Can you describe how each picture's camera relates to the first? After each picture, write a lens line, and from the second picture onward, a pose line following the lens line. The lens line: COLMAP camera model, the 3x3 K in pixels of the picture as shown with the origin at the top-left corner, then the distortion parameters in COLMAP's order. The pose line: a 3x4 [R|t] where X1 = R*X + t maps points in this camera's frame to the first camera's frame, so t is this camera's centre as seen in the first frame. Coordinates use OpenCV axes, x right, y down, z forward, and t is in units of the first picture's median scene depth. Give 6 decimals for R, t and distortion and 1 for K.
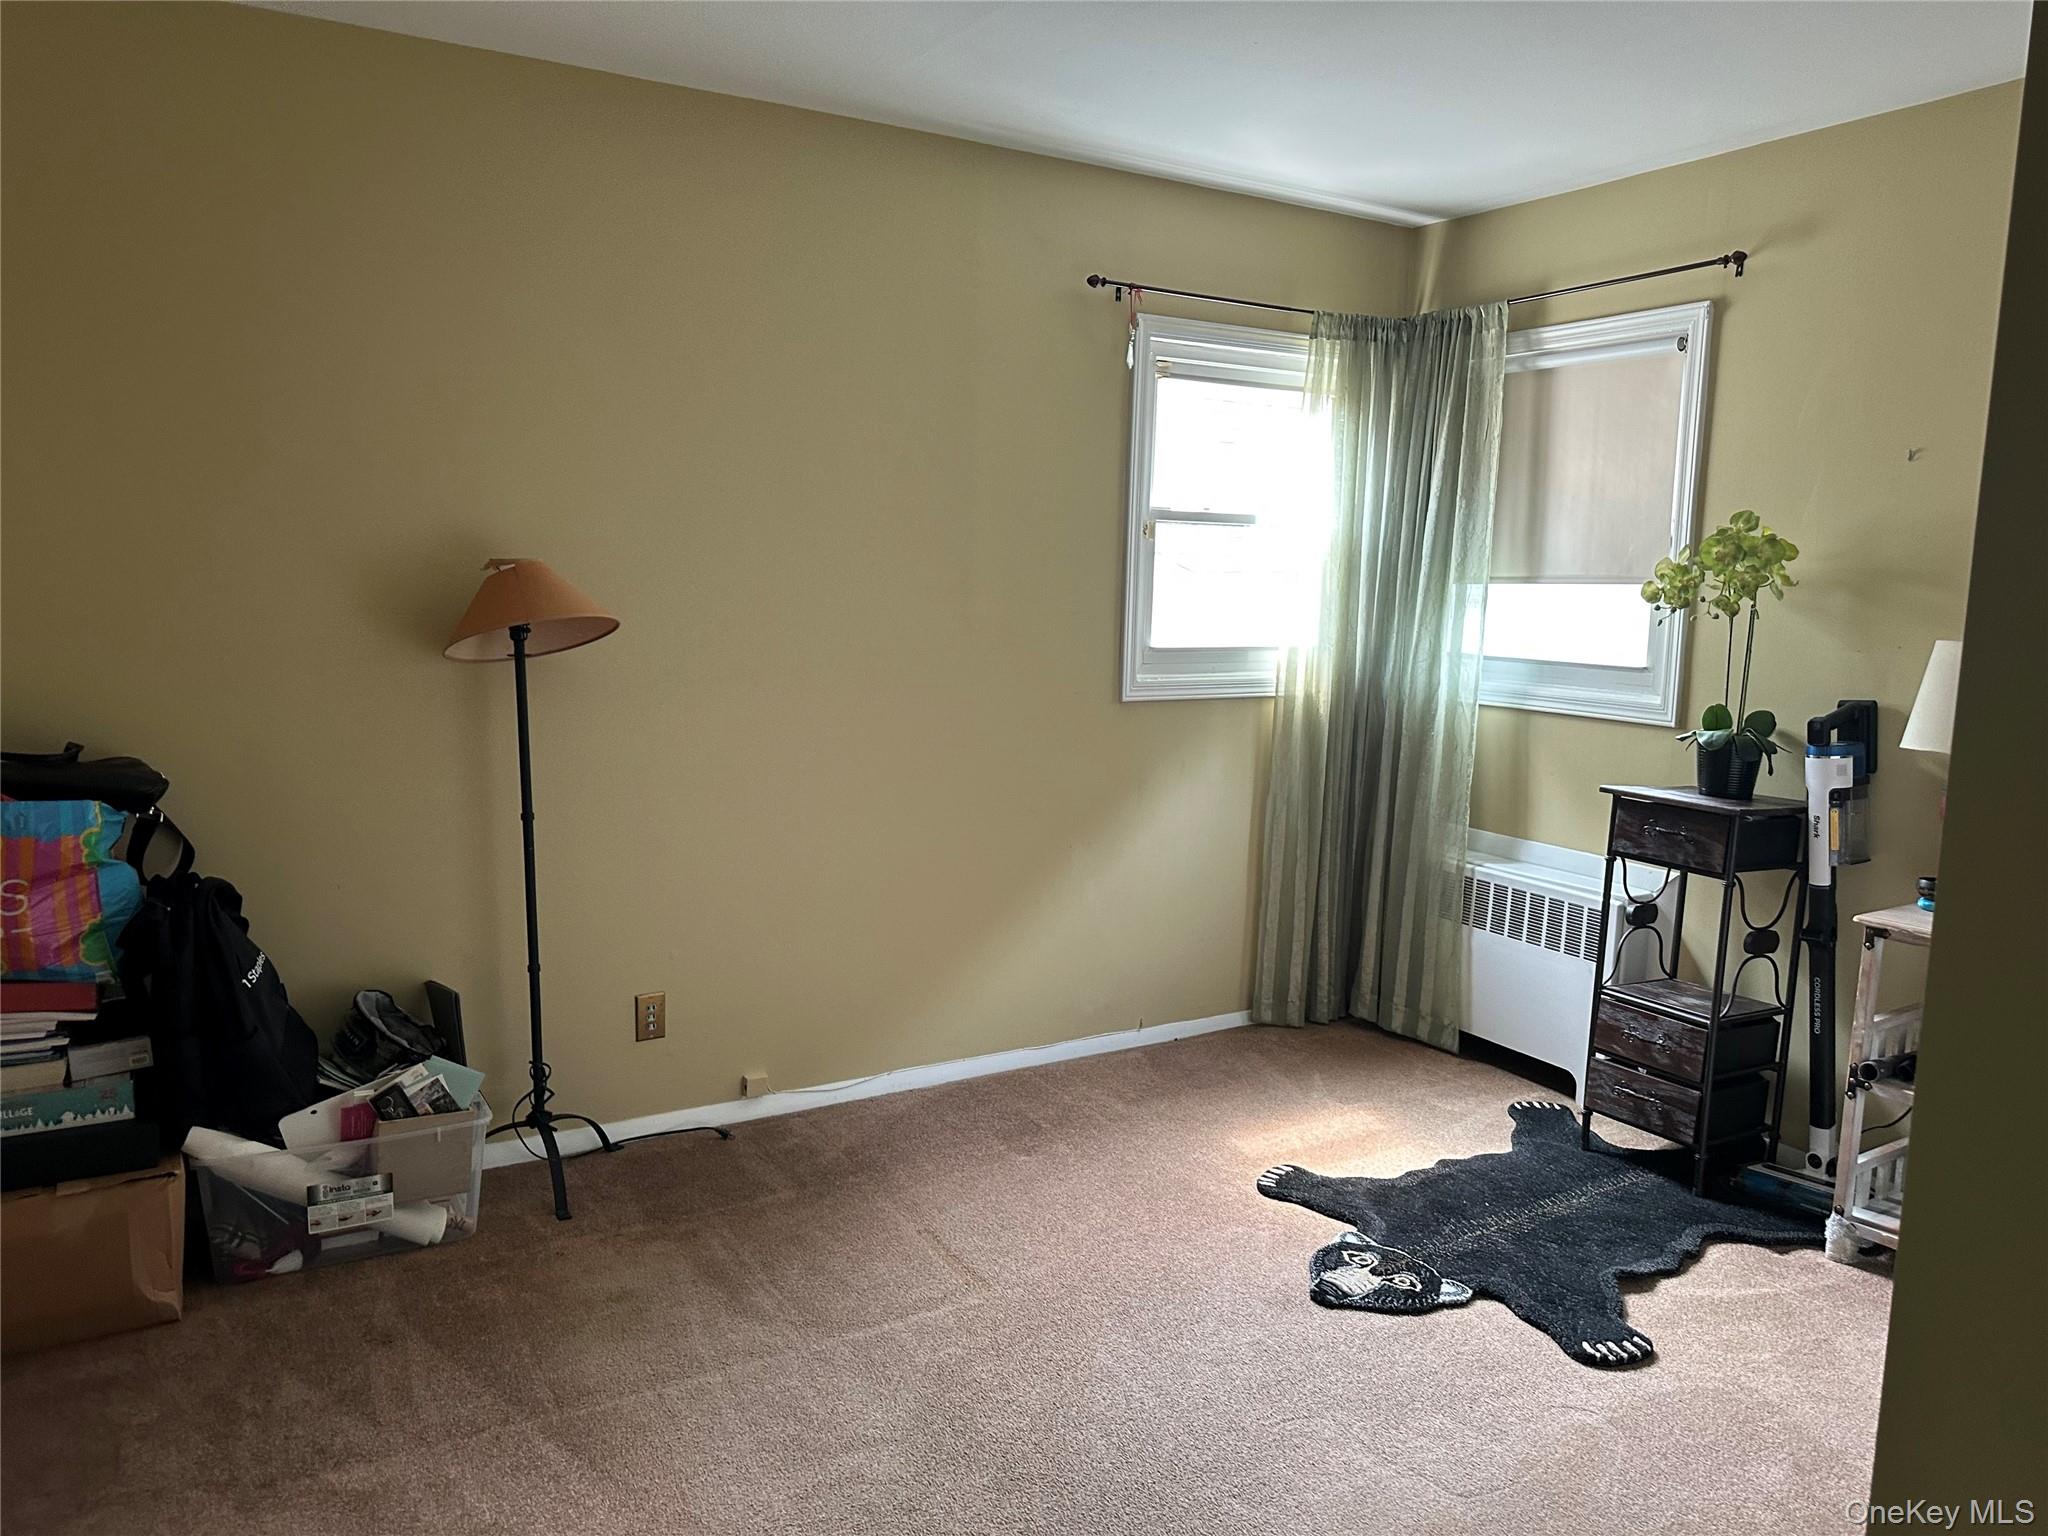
lens RADIAL K [[1425.4, 0, 1029.9], [0, 1425.4, 779.4], [0, 0, 1]] dist [0.097102, -0.135202]
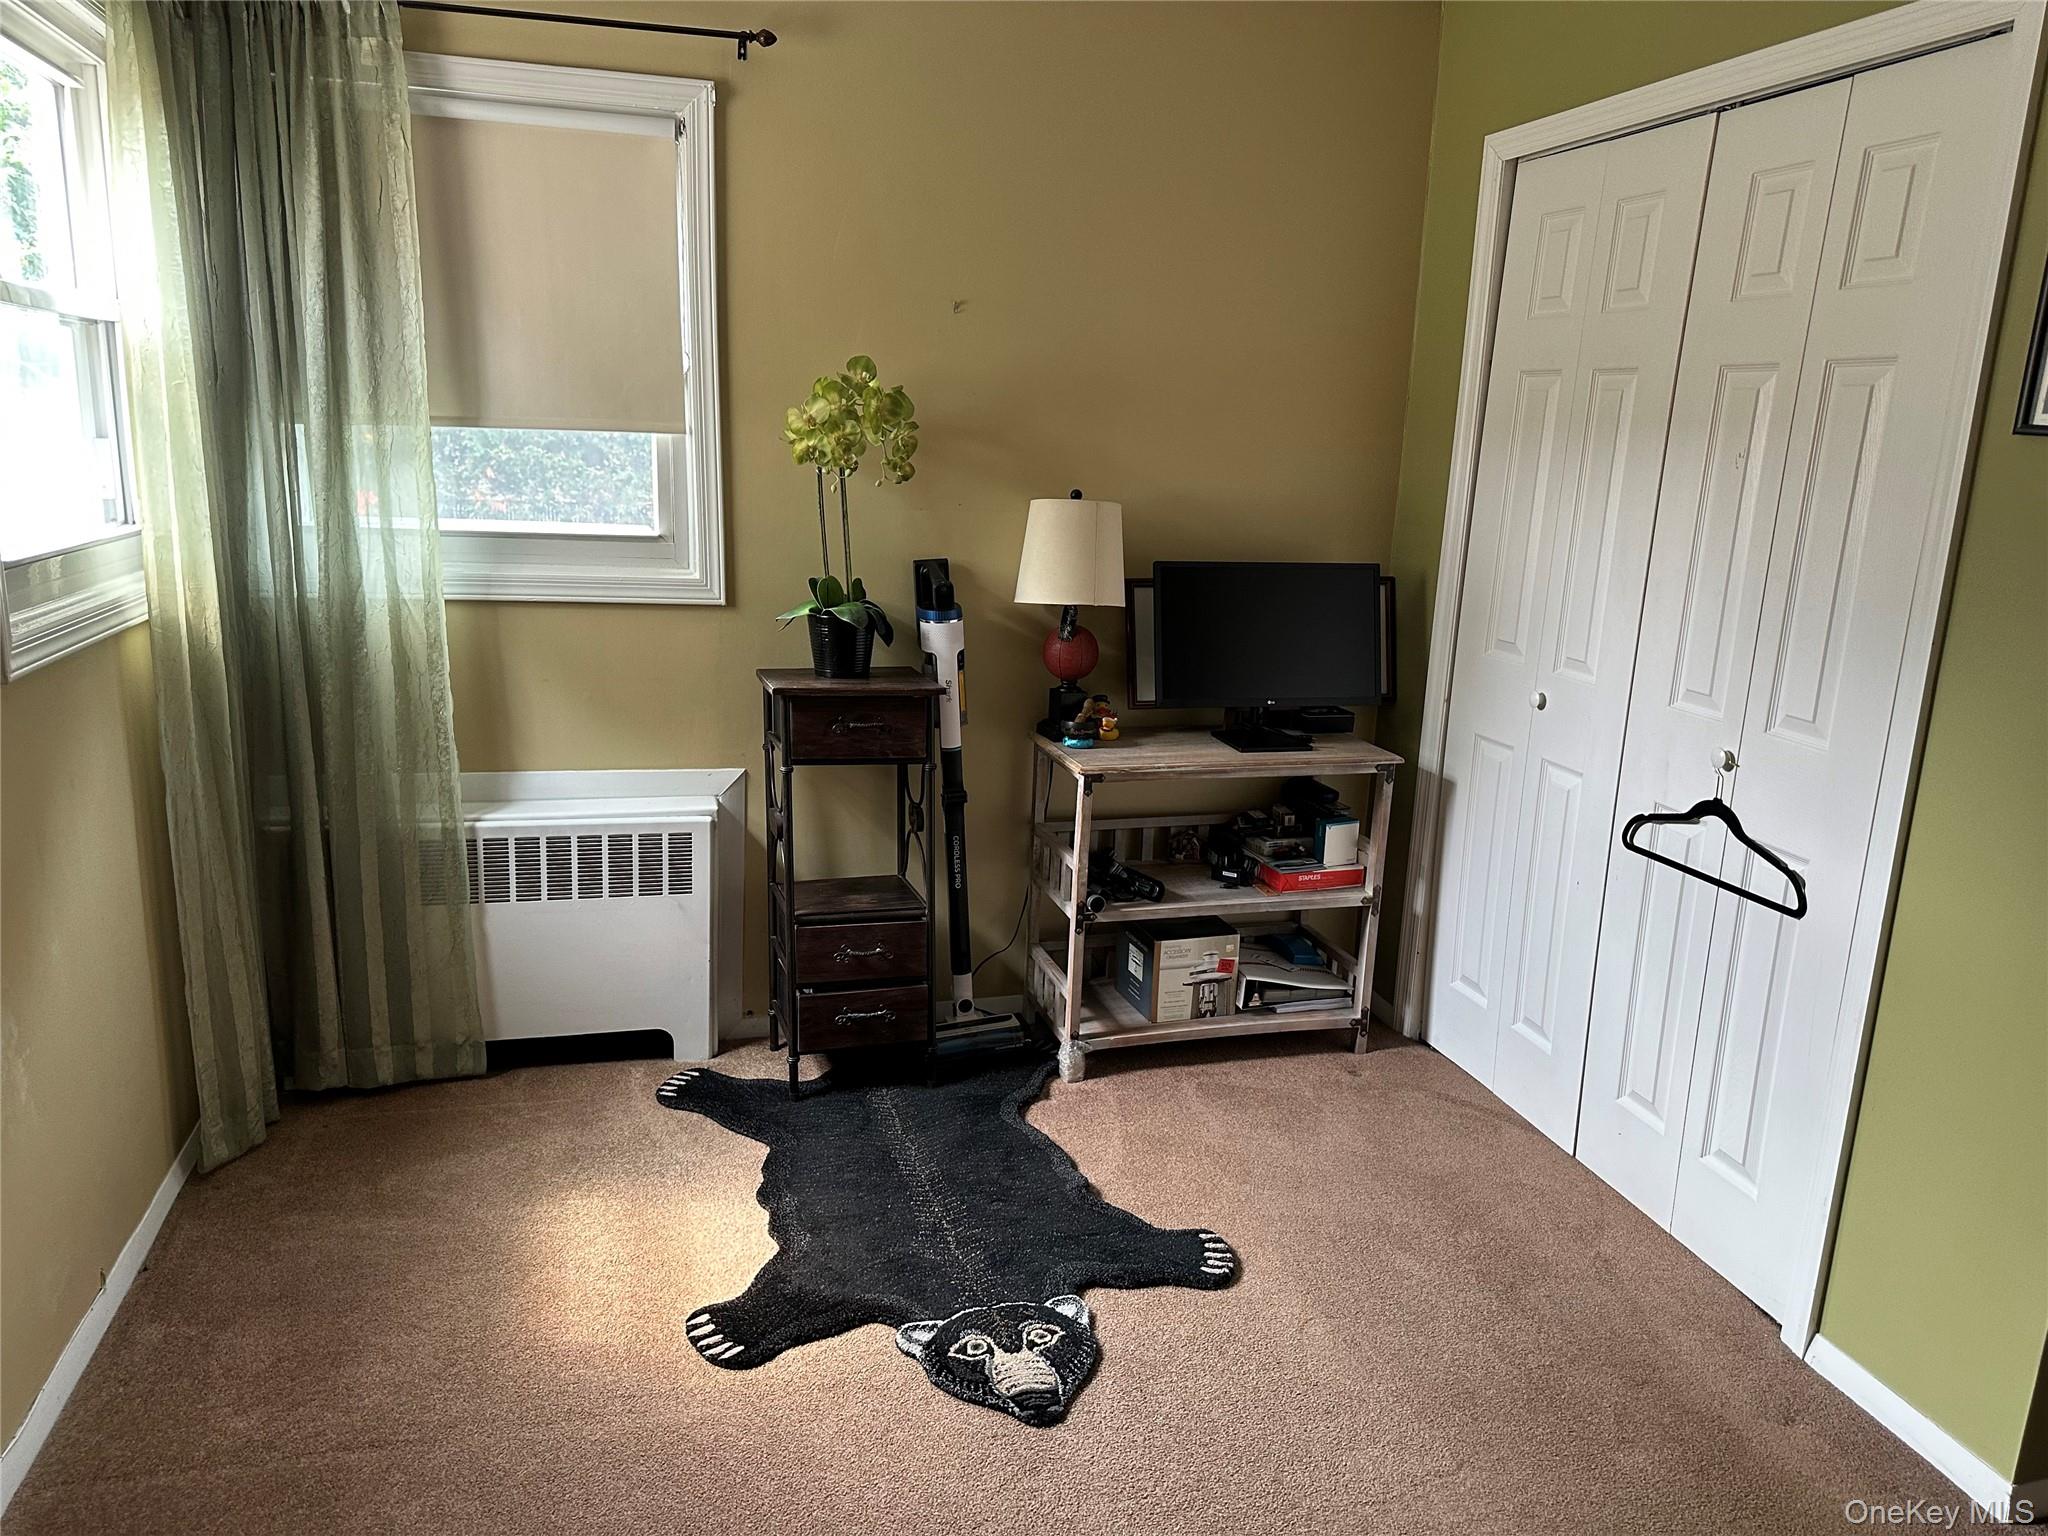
lens RADIAL K [[1425.4, 0, 1029.9], [0, 1425.4, 779.4], [0, 0, 1]] dist [0.097102, -0.135202]
pose [[0.290926, -0.229386, 0.928840, -0.290285], [0.110338, 0.972400, 0.205584, -0.082441], [-0.950362, 0.042676, 0.308206, 0.518782]]
